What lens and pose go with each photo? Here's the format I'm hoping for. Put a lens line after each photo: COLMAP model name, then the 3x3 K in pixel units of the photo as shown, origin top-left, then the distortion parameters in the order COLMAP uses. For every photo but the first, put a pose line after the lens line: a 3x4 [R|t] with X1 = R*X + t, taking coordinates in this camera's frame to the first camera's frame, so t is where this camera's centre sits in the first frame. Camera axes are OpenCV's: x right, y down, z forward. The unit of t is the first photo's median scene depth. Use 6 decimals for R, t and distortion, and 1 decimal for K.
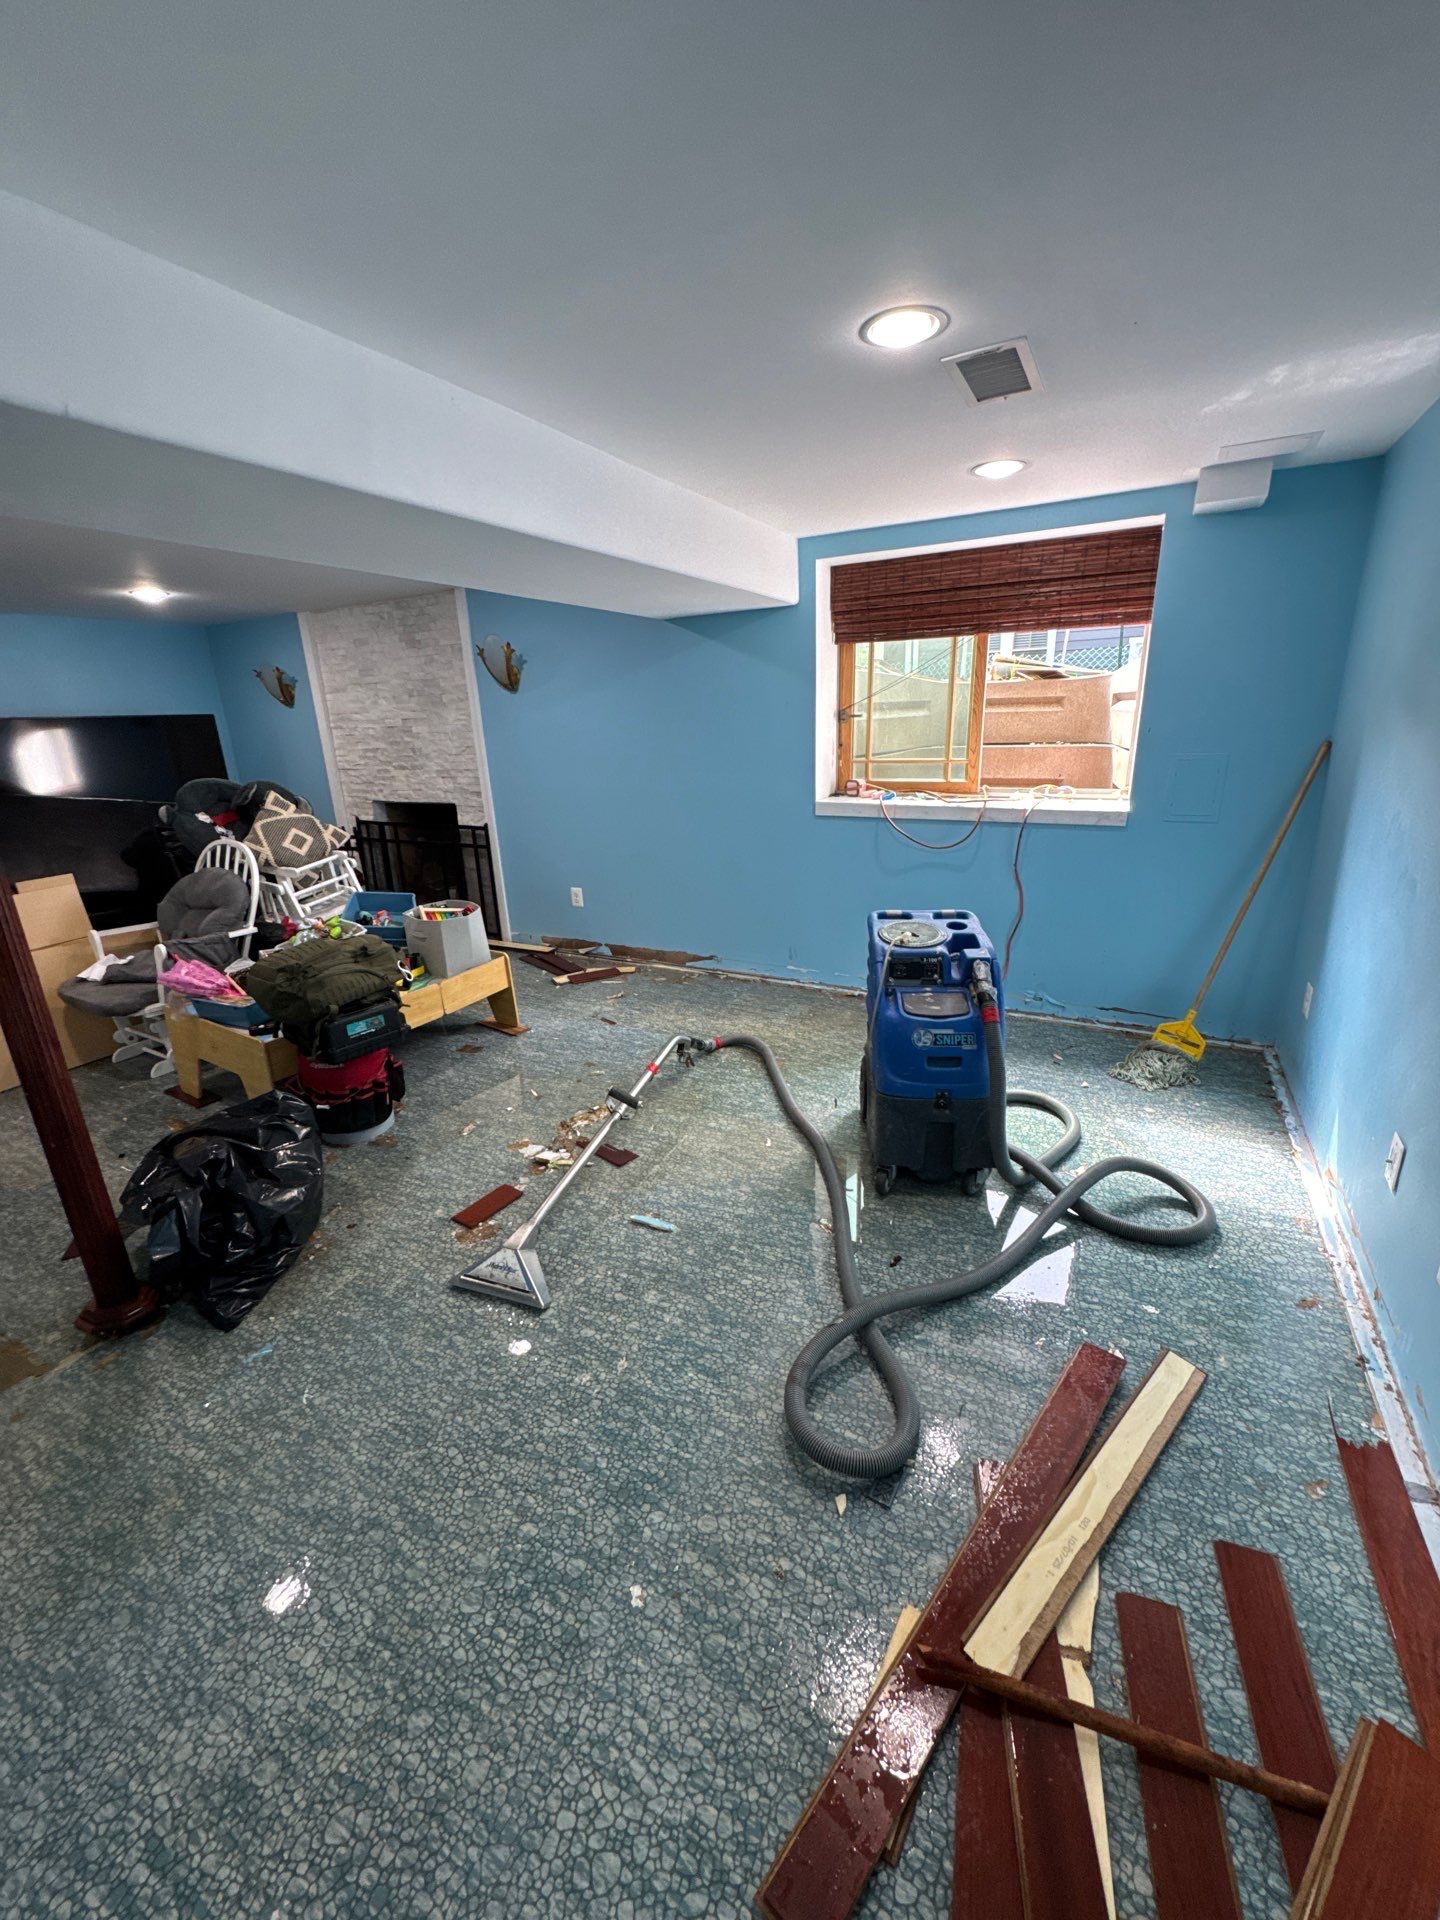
lens RADIAL K [[774.9, 0, 718.9], [0, 774.9, 960.5], [0, 0, 1]] dist [-0.001197, -0.000053]
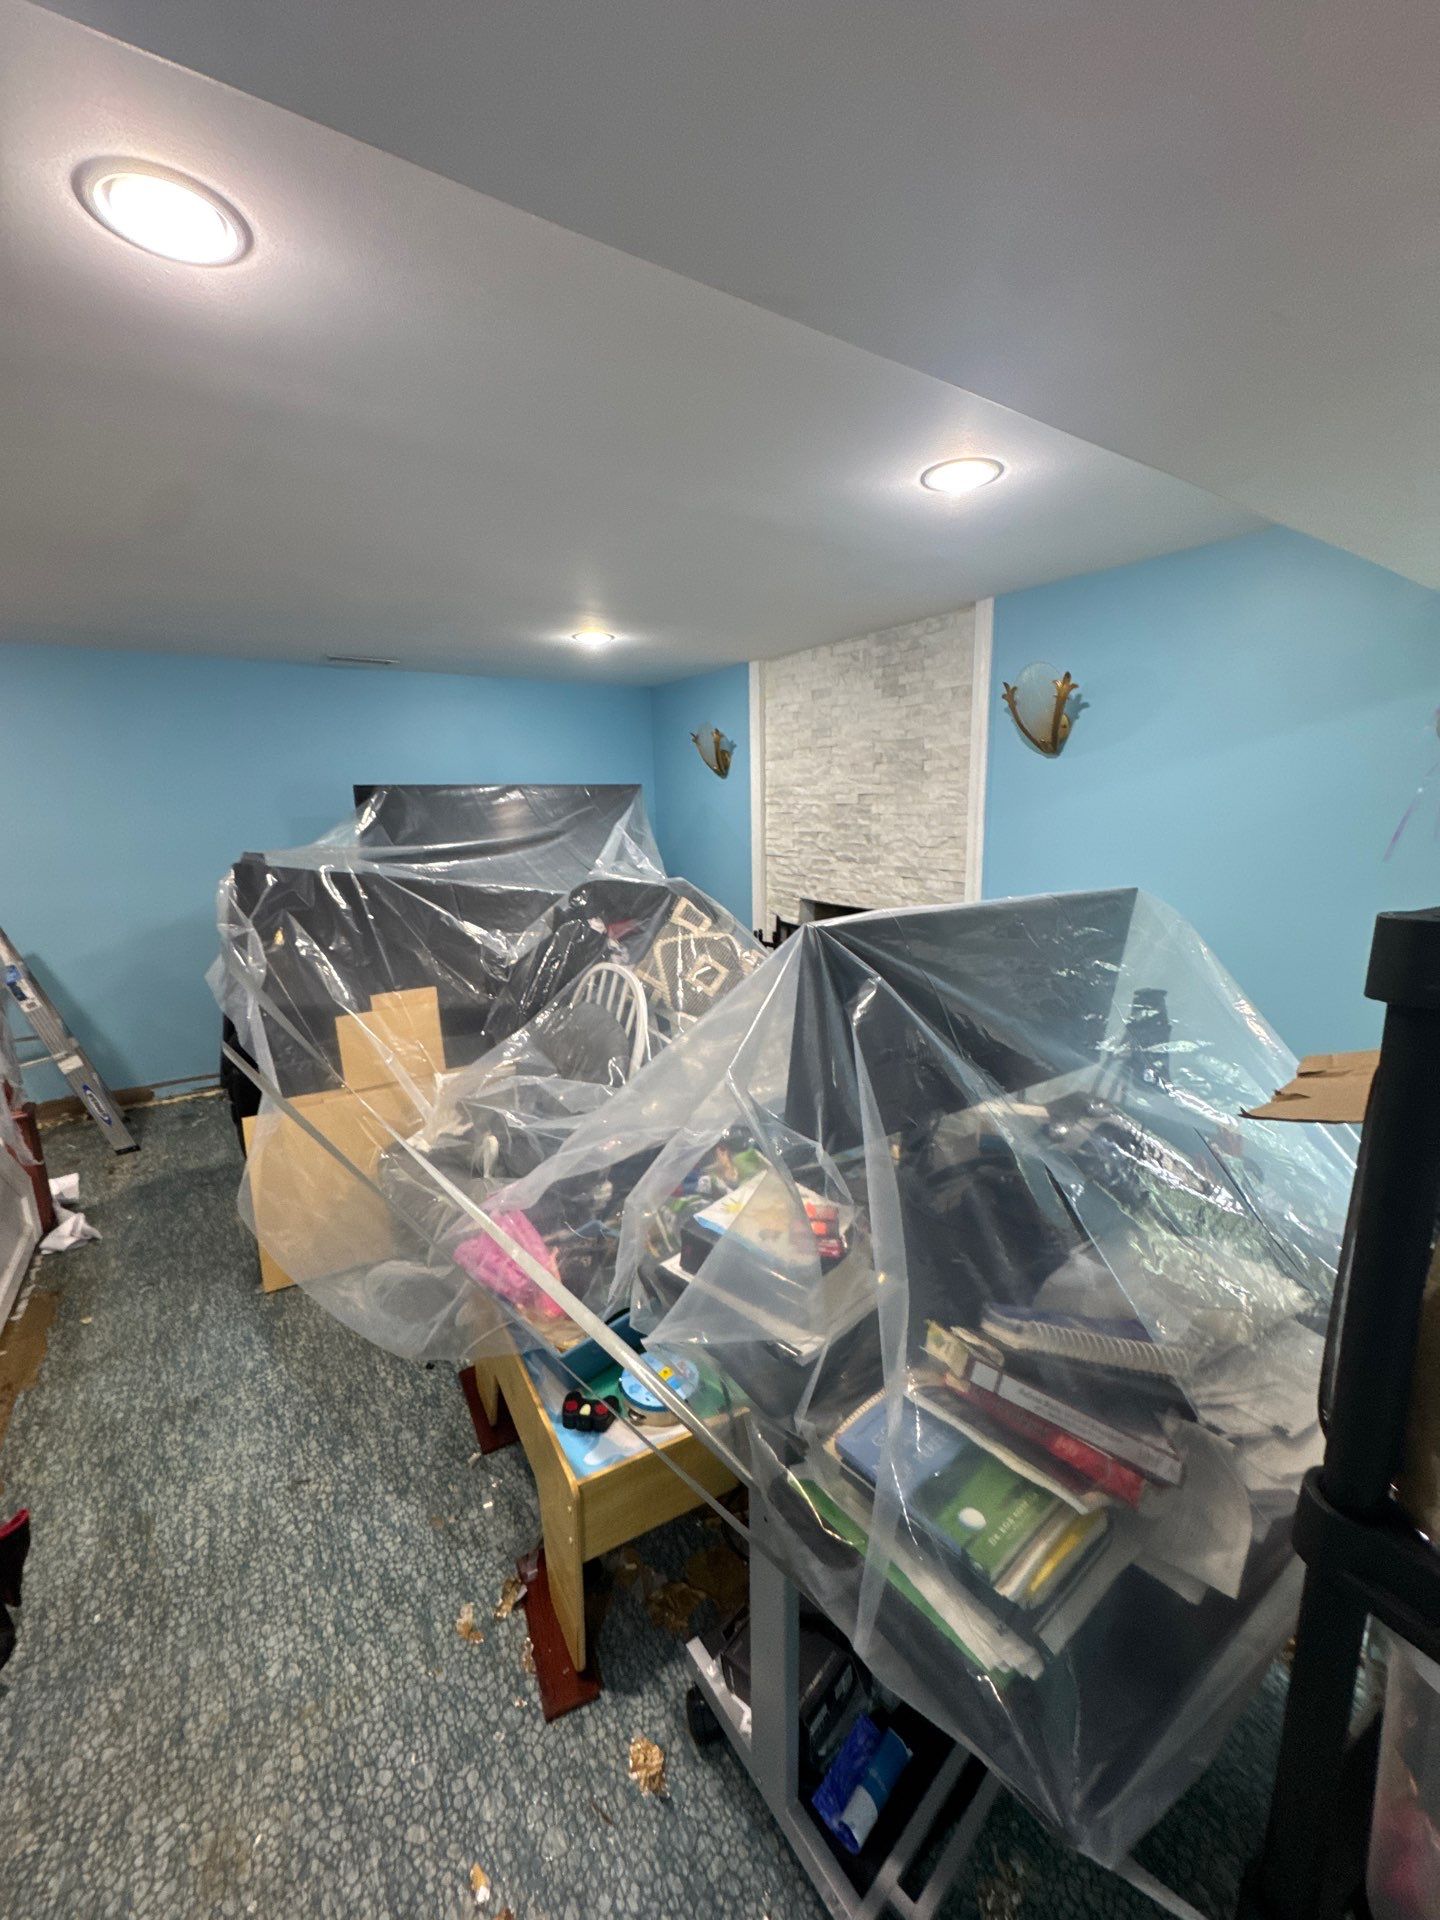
lens RADIAL K [[774.9, 0, 722.3], [0, 774.9, 952.8], [0, 0, 1]] dist [-0.001197, -0.000053]
pose [[0.887916, 0.106772, -0.447443, -0.210356], [-0.150464, 0.986596, -0.063157, -0.116426], [0.434702, 0.123402, 0.892079, 0.366131]]
